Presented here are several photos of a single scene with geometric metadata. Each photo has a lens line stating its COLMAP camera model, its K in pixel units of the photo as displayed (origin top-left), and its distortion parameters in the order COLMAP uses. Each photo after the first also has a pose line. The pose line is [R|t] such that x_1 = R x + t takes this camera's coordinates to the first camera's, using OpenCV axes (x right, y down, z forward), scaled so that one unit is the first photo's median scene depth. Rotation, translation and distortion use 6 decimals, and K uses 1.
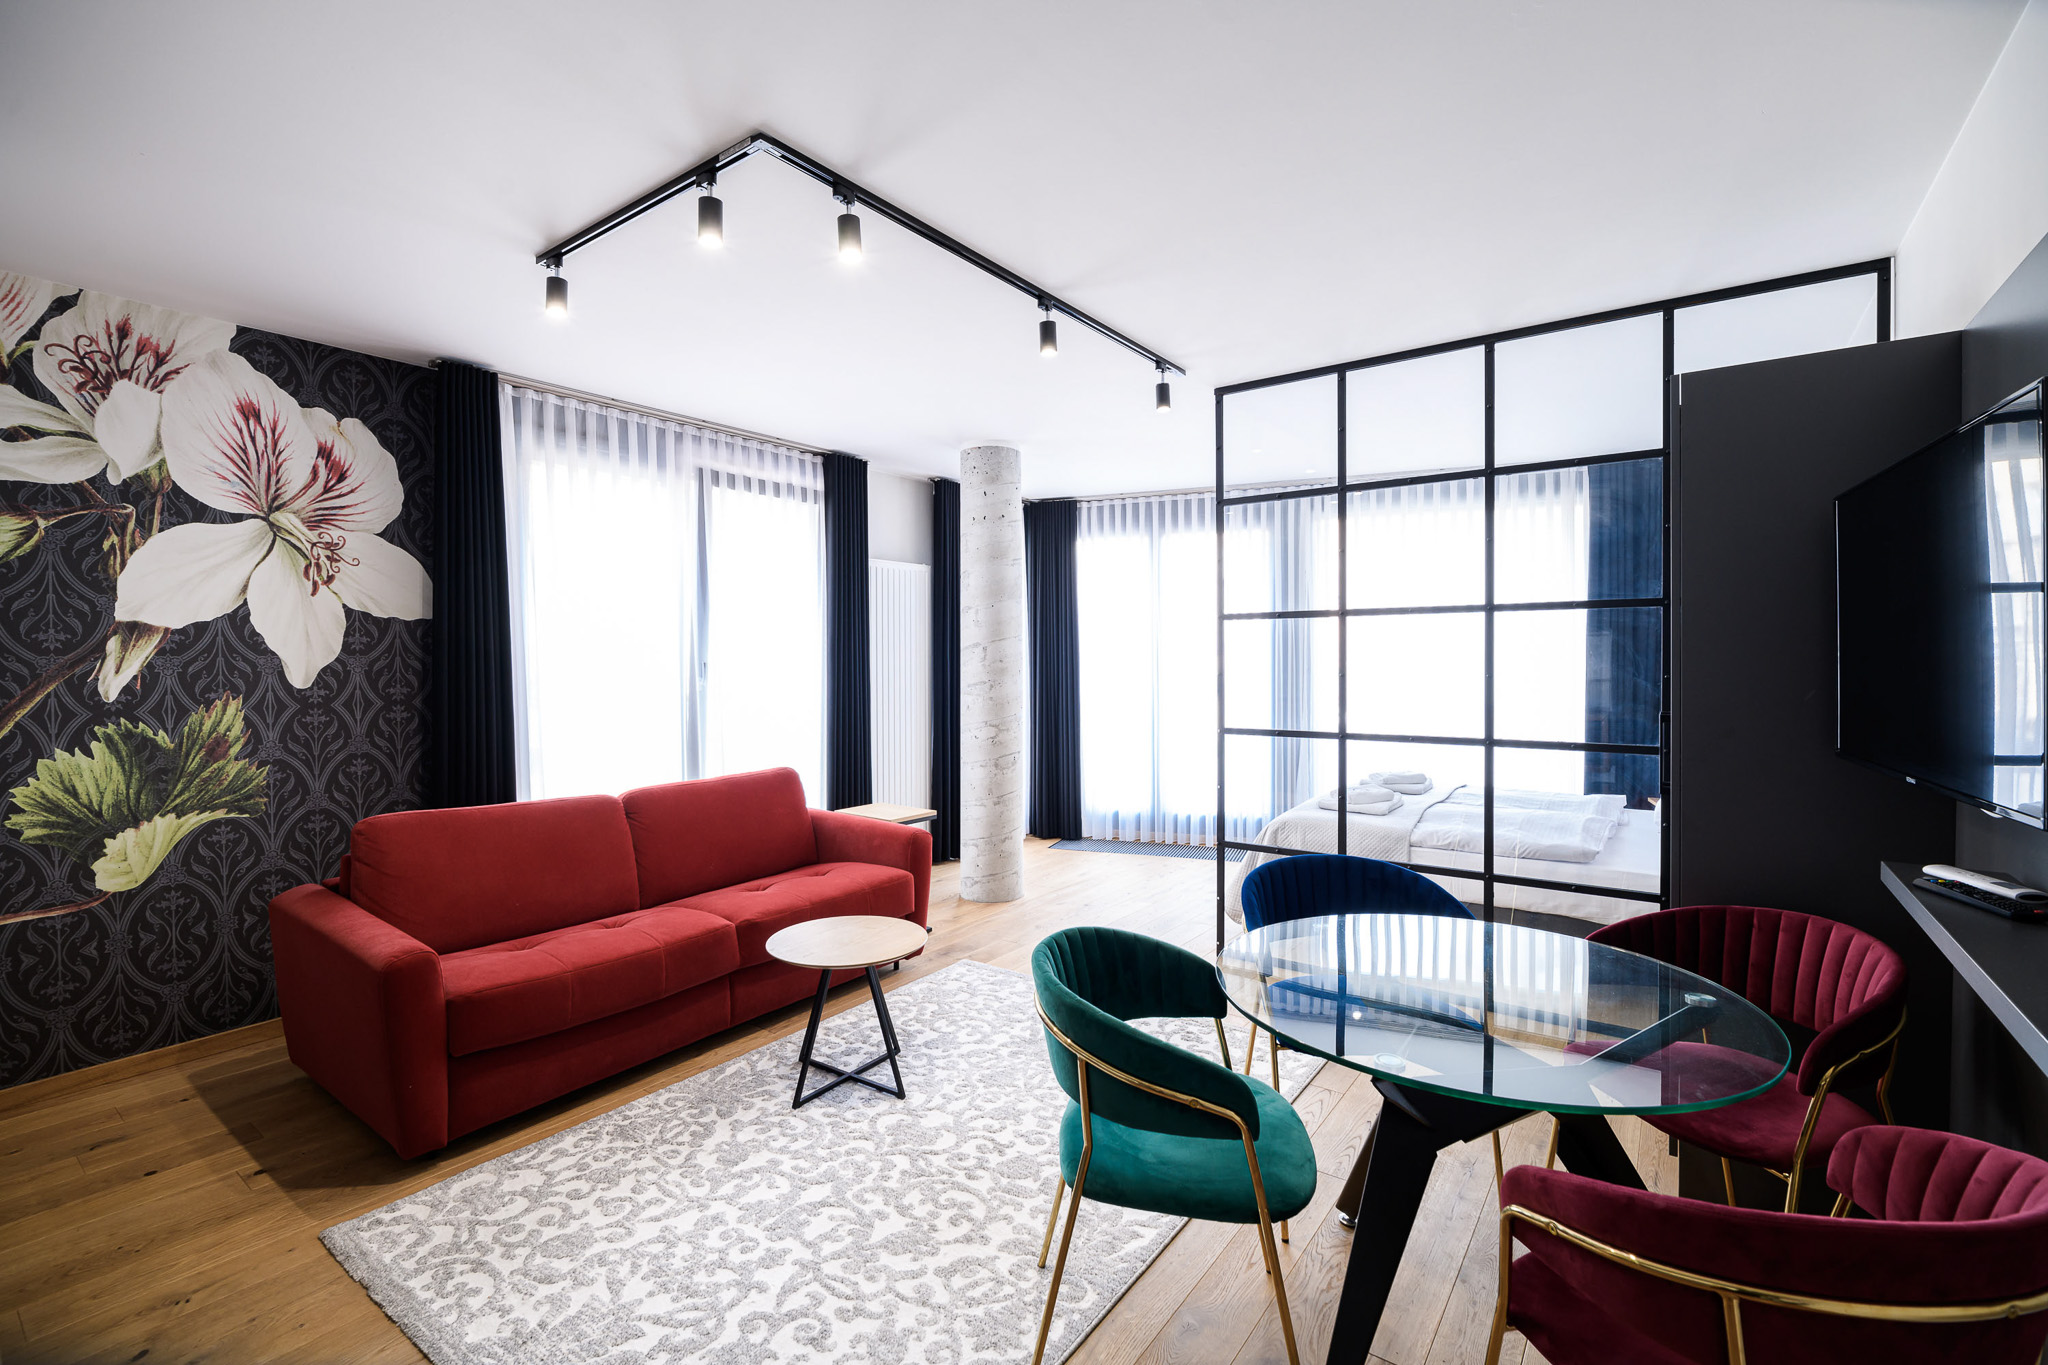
lens RADIAL K [[891.9, 0, 1022.3], [0, 891.9, 672.4], [0, 0, 1]] dist [-0.008486, -0.001544]
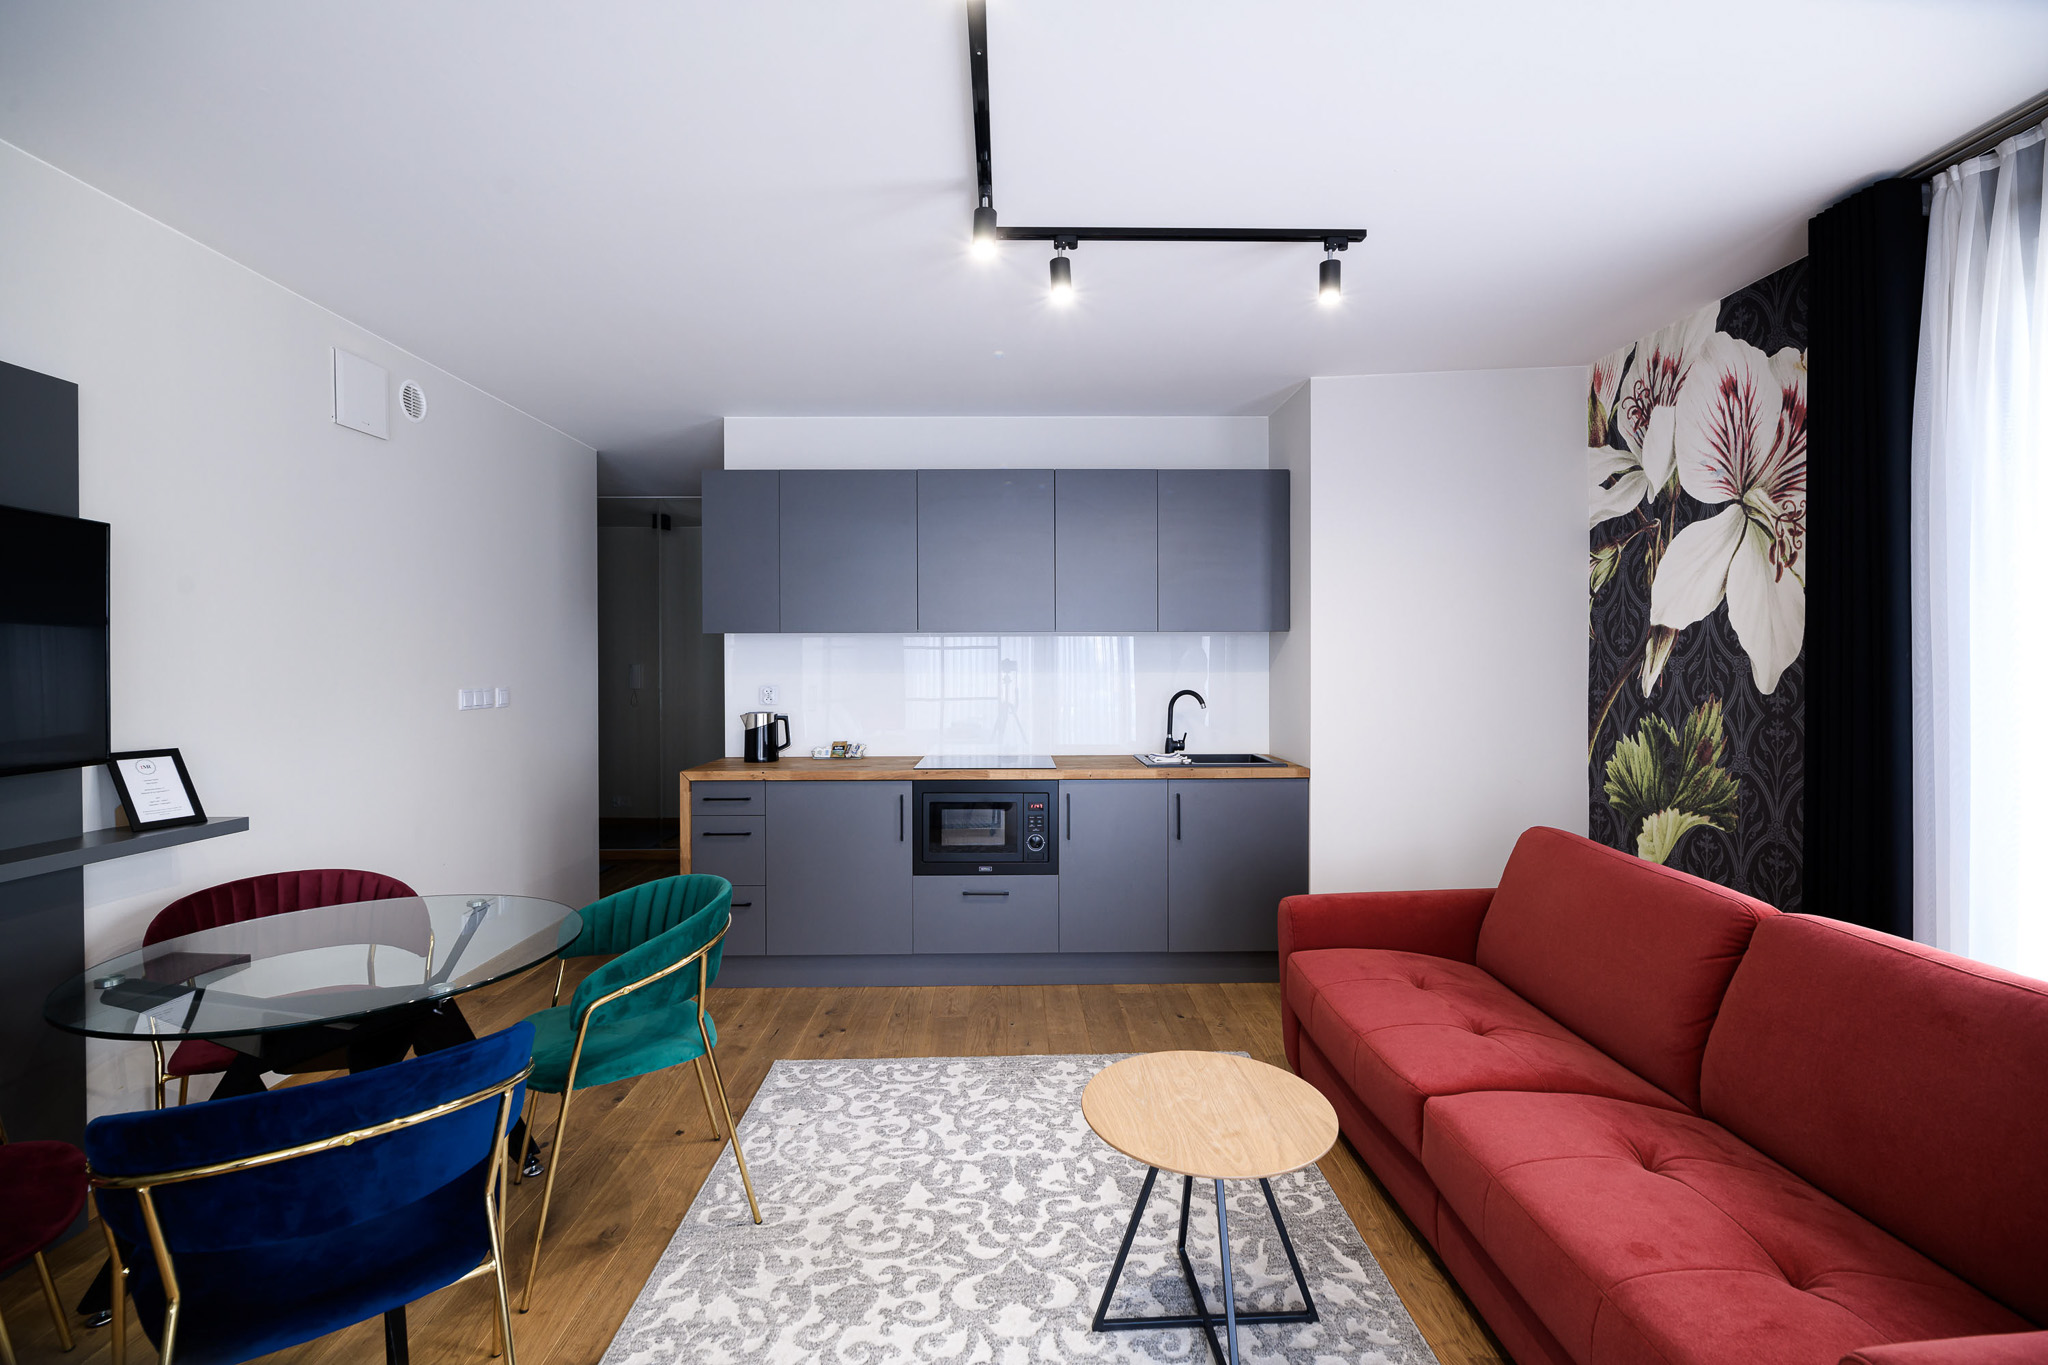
lens RADIAL K [[891.9, 0, 1022.3], [0, 891.9, 672.4], [0, 0, 1]] dist [-0.008486, -0.001544]
pose [[-0.793514, 0.013164, -0.608410, 0.285270], [-0.001963, 0.999705, 0.024190, -0.024217], [0.608549, 0.020389, -0.793254, 1.393438]]
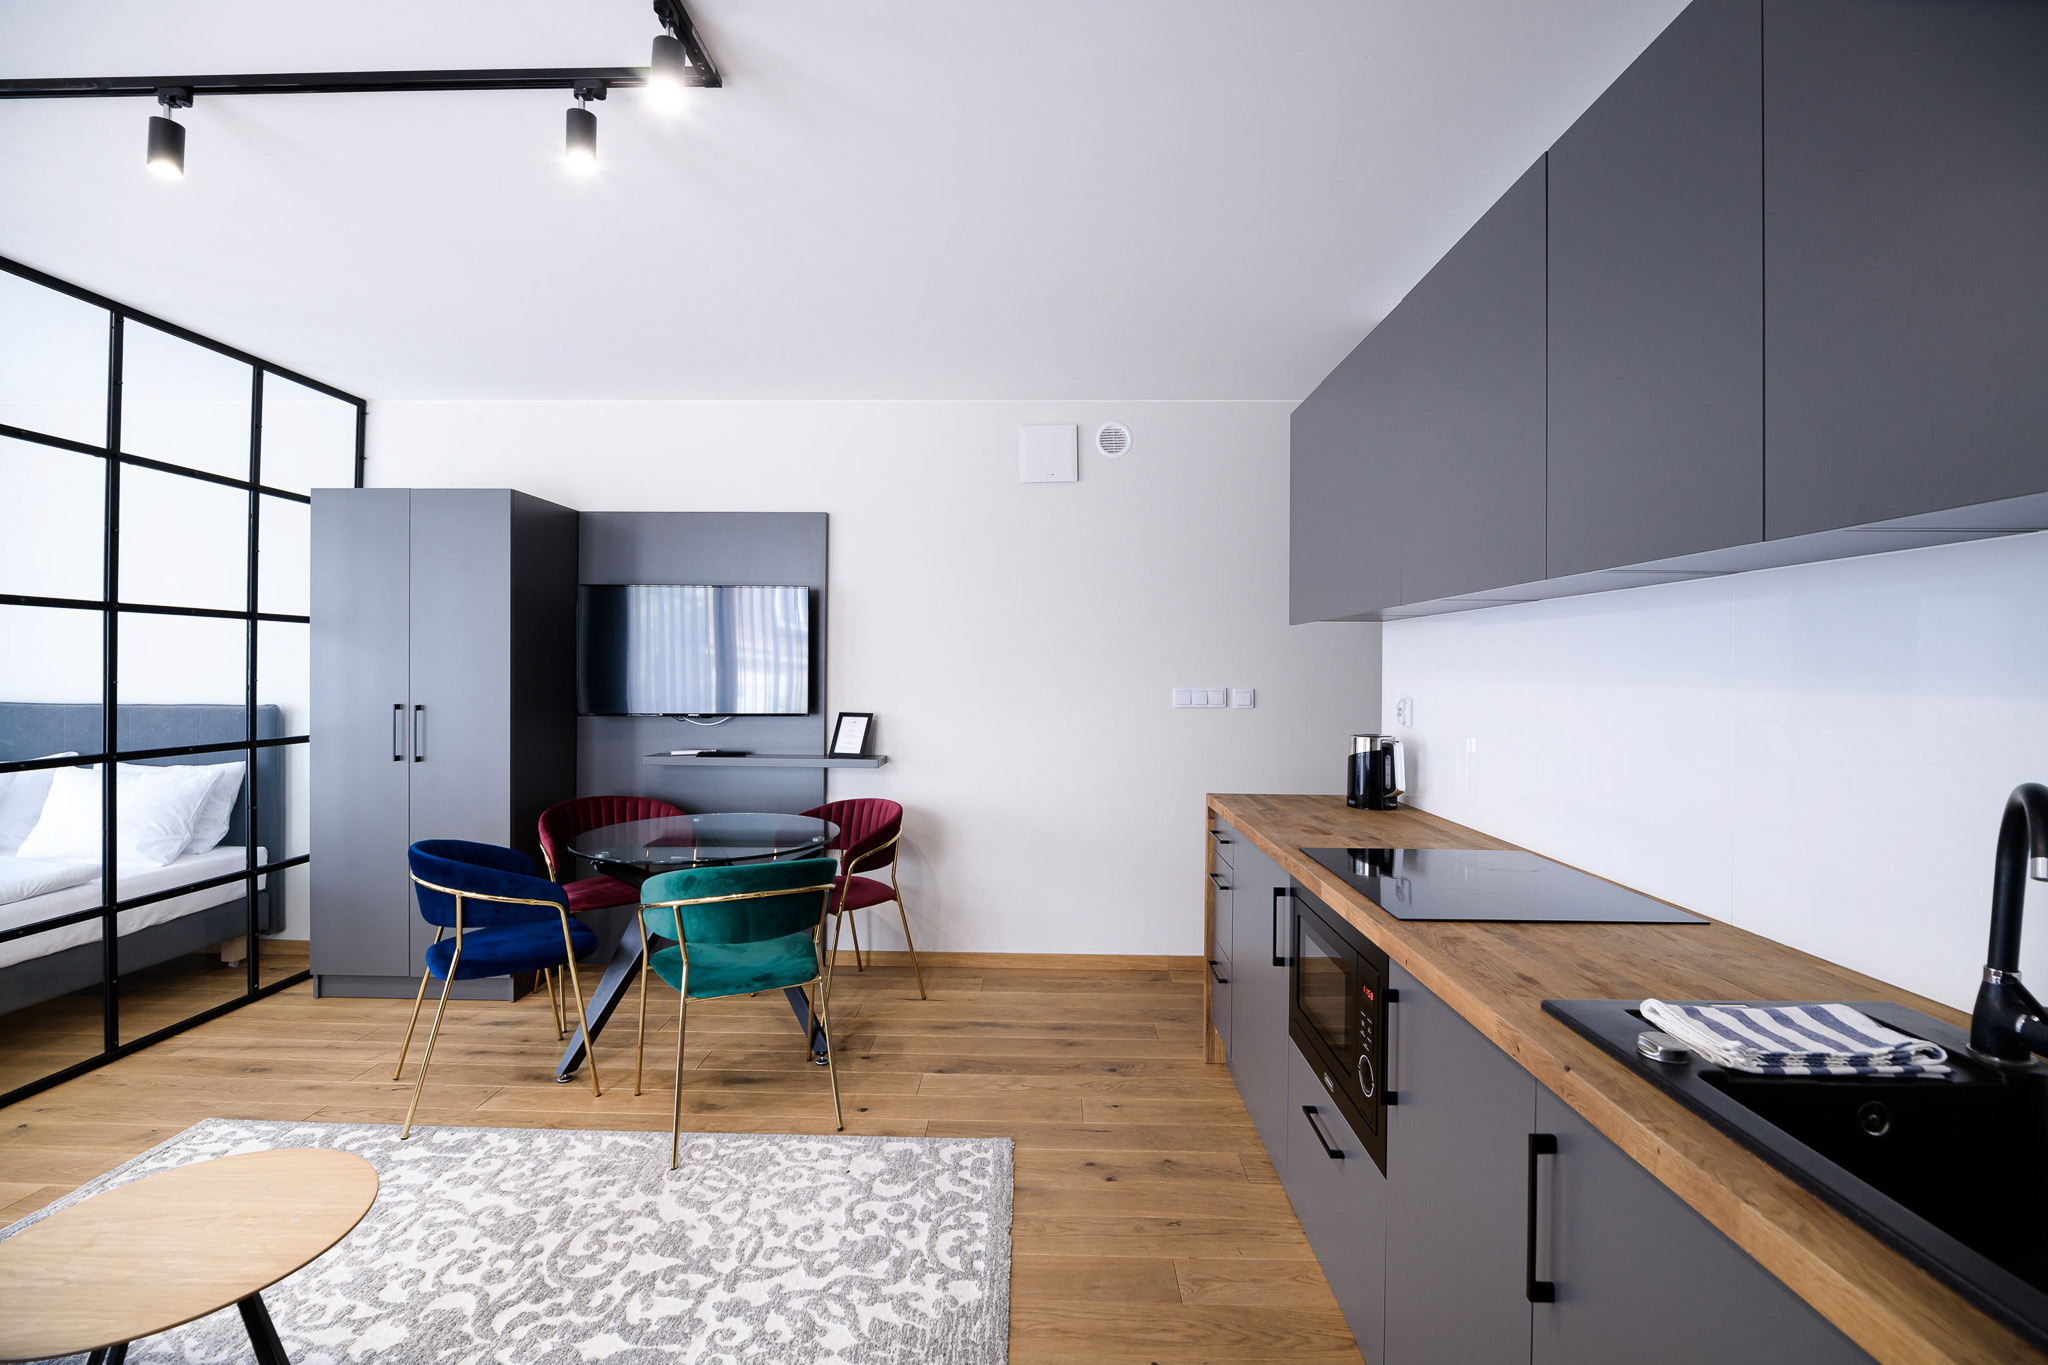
lens RADIAL K [[891.9, 0, 1022.3], [0, 891.9, 672.4], [0, 0, 1]] dist [-0.008486, -0.001544]
pose [[-0.576380, -0.002271, 0.817179, -0.836002], [0.009592, 0.999908, 0.009545, -0.007073], [-0.817126, 0.013340, -0.576305, 0.882131]]
